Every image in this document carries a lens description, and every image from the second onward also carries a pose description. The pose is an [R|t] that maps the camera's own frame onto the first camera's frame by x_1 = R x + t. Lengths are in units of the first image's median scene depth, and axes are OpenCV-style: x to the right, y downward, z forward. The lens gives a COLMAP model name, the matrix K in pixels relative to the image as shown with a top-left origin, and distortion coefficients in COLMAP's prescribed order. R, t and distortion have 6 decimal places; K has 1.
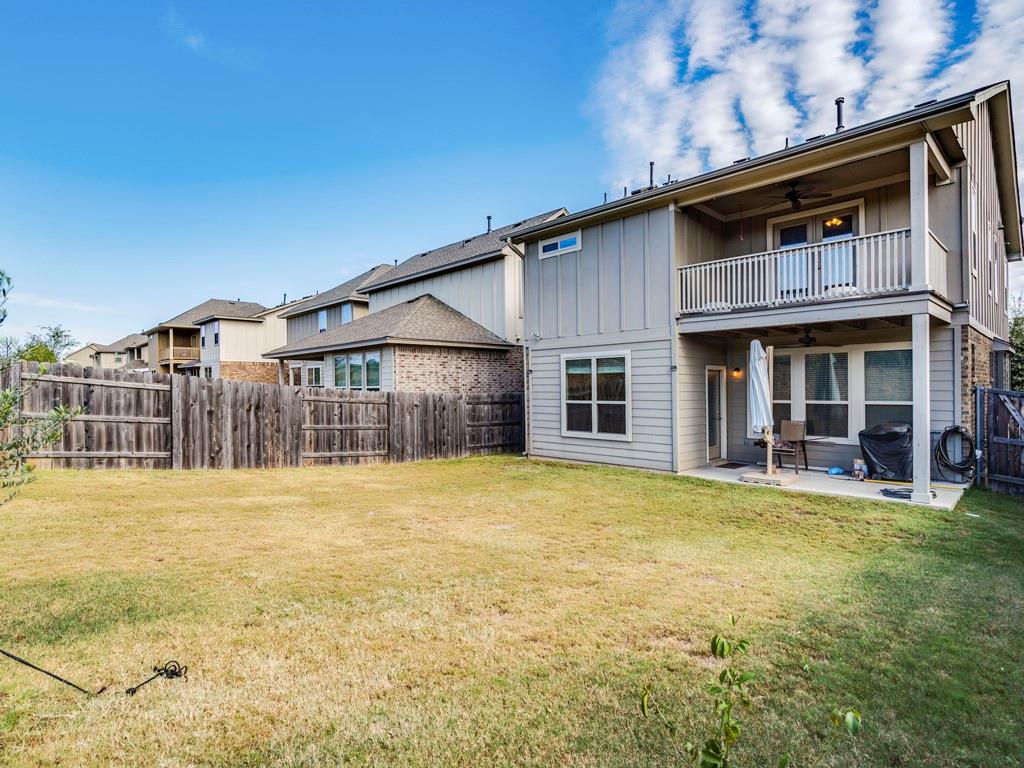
lens RADIAL K [[532.6, 0, 506.7], [0, 532.6, 385.8], [0, 0, 1]] dist [0.020870, -0.002145]
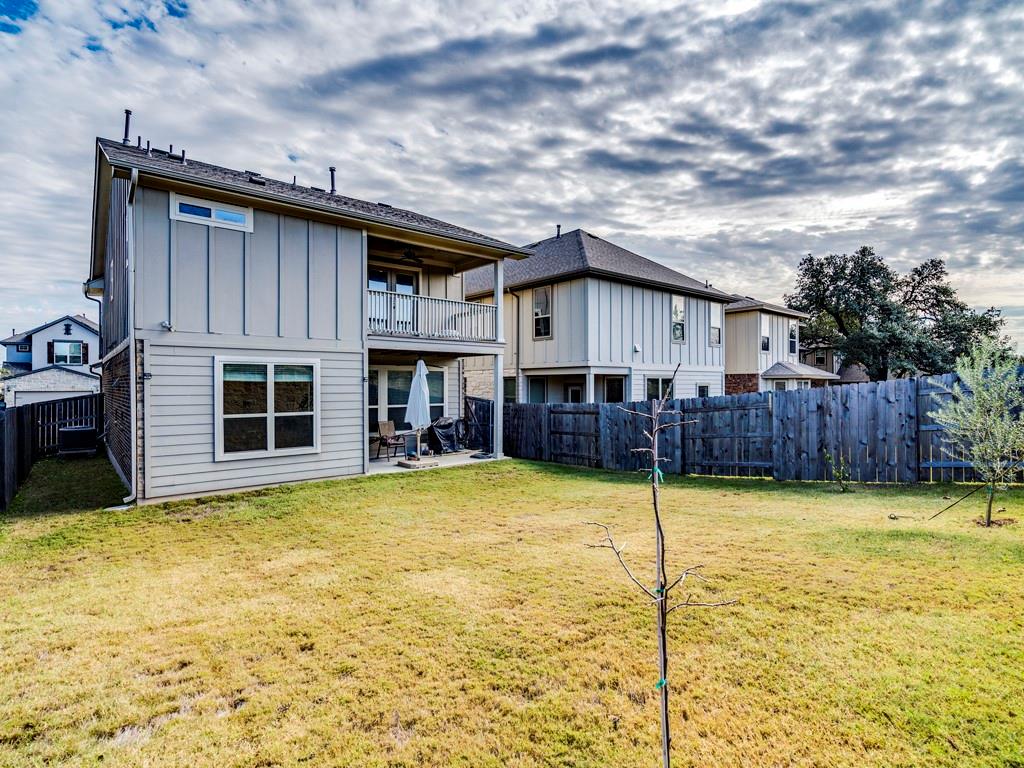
lens RADIAL K [[532.6, 0, 506.5], [0, 532.6, 382.9], [0, 0, 1]] dist [0.020870, -0.002145]
pose [[0.086573, 0.009120, 0.996204, -0.711147], [-0.000448, 0.999958, -0.009115, -0.014162], [-0.996245, 0.000343, 0.086574, 0.574693]]
